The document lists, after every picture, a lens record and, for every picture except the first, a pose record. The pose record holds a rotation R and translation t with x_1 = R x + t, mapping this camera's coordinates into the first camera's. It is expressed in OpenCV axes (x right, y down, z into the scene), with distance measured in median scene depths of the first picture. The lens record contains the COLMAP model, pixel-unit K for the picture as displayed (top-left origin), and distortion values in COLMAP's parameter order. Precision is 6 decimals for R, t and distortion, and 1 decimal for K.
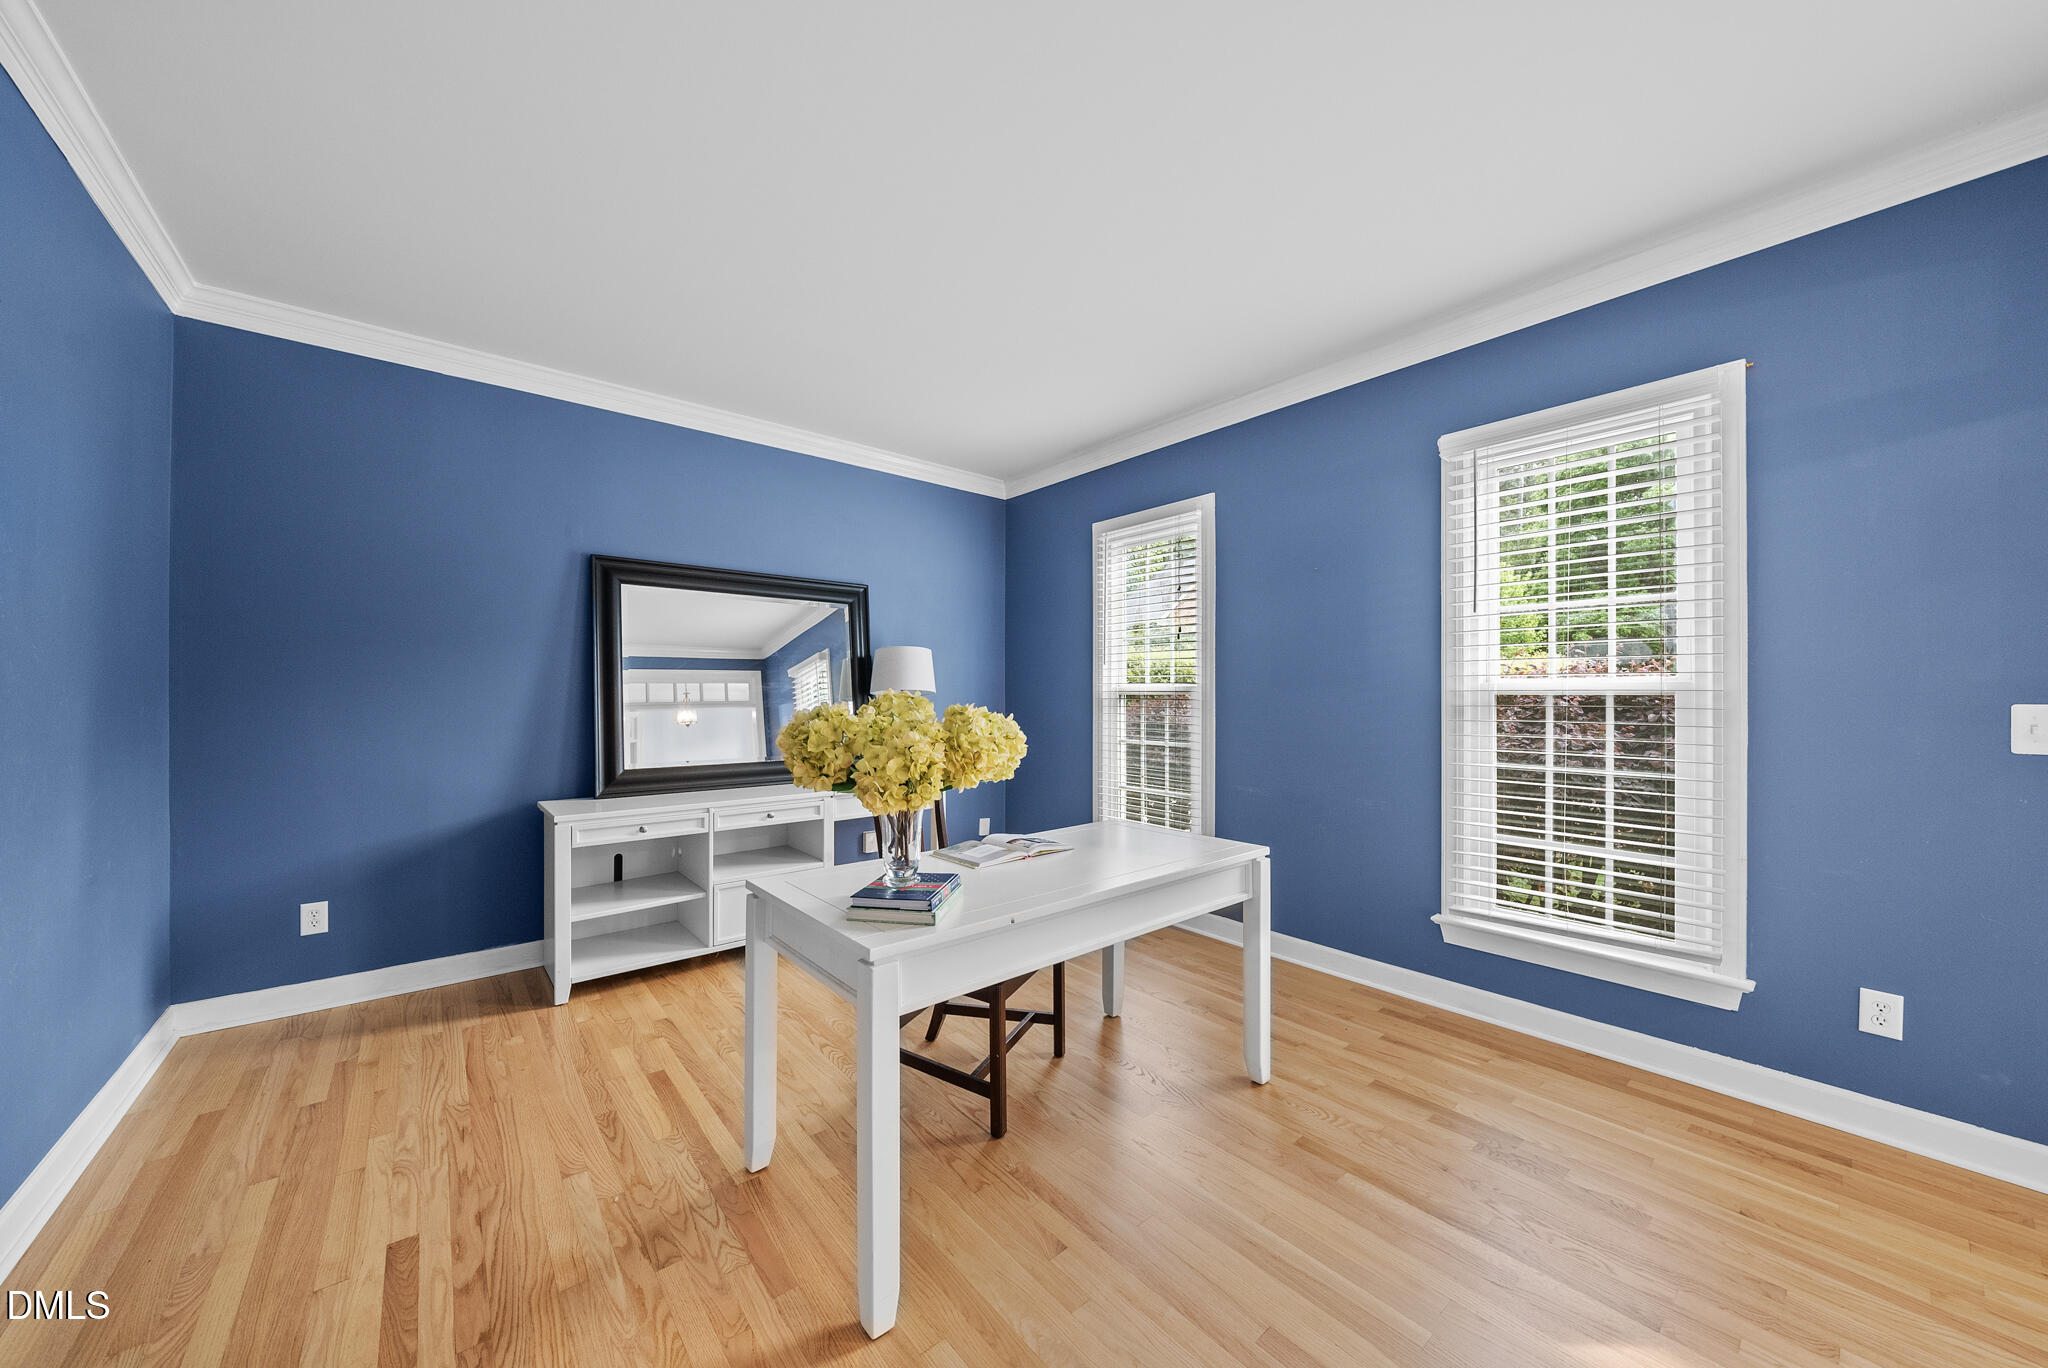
lens RADIAL K [[719.2, 0, 1024.0], [0, 719.2, 684.0], [0, 0, 1]] dist [-0.000048, 0.000046]
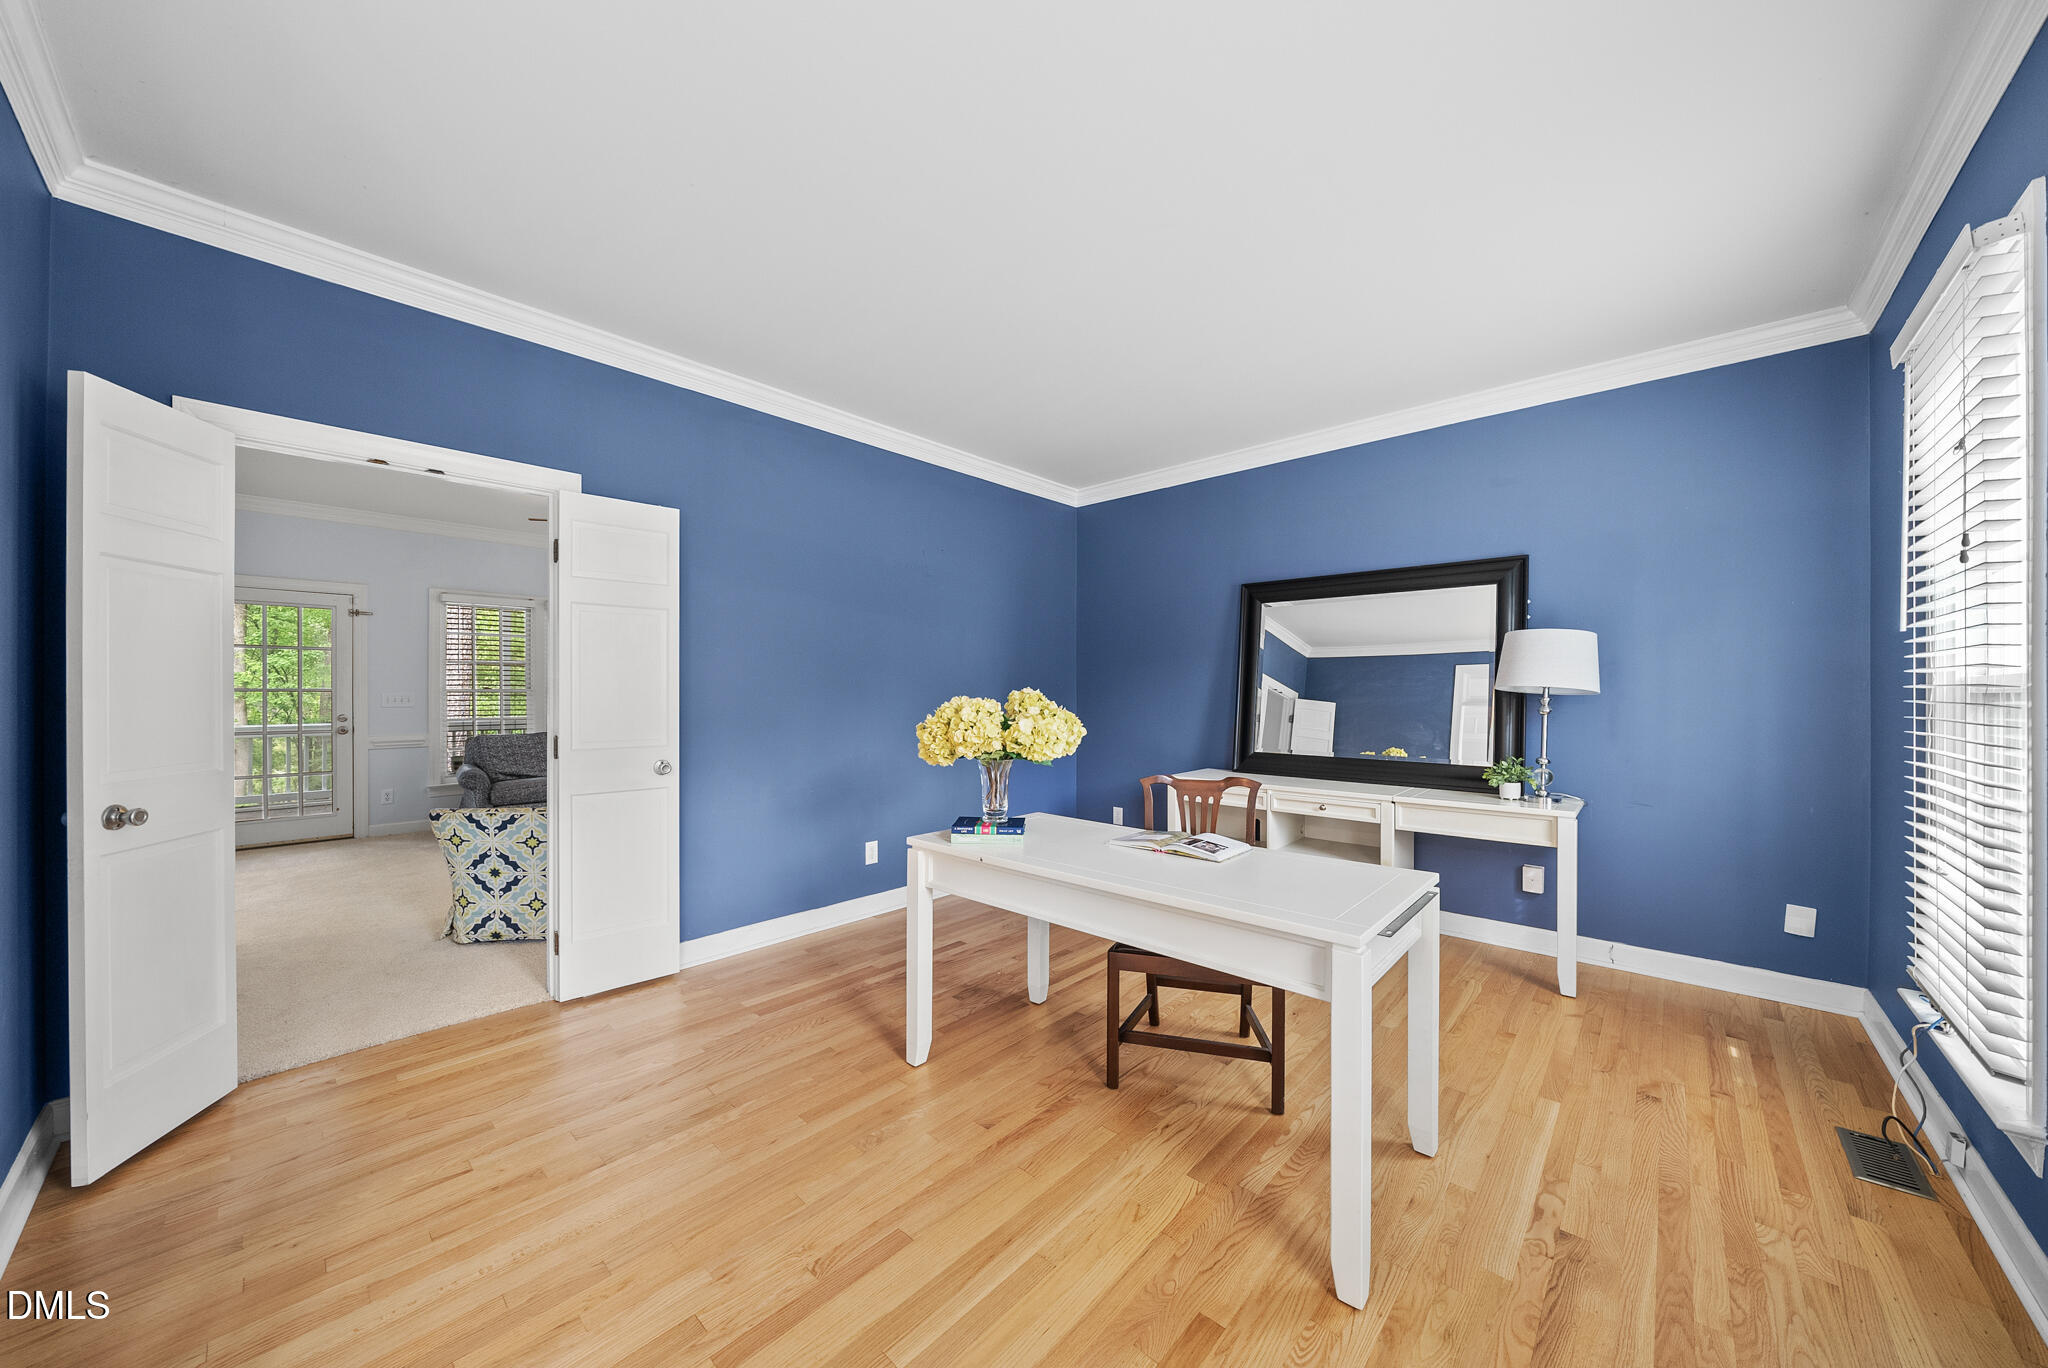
lens RADIAL K [[719.2, 0, 1024.0], [0, 719.2, 684.0], [0, 0, 1]] dist [-0.000048, 0.000046]
pose [[0.145015, 0.001770, -0.989428, 0.964128], [0.012530, 0.999915, 0.003625, -0.012303], [0.989350, -0.012923, 0.144981, 0.637565]]
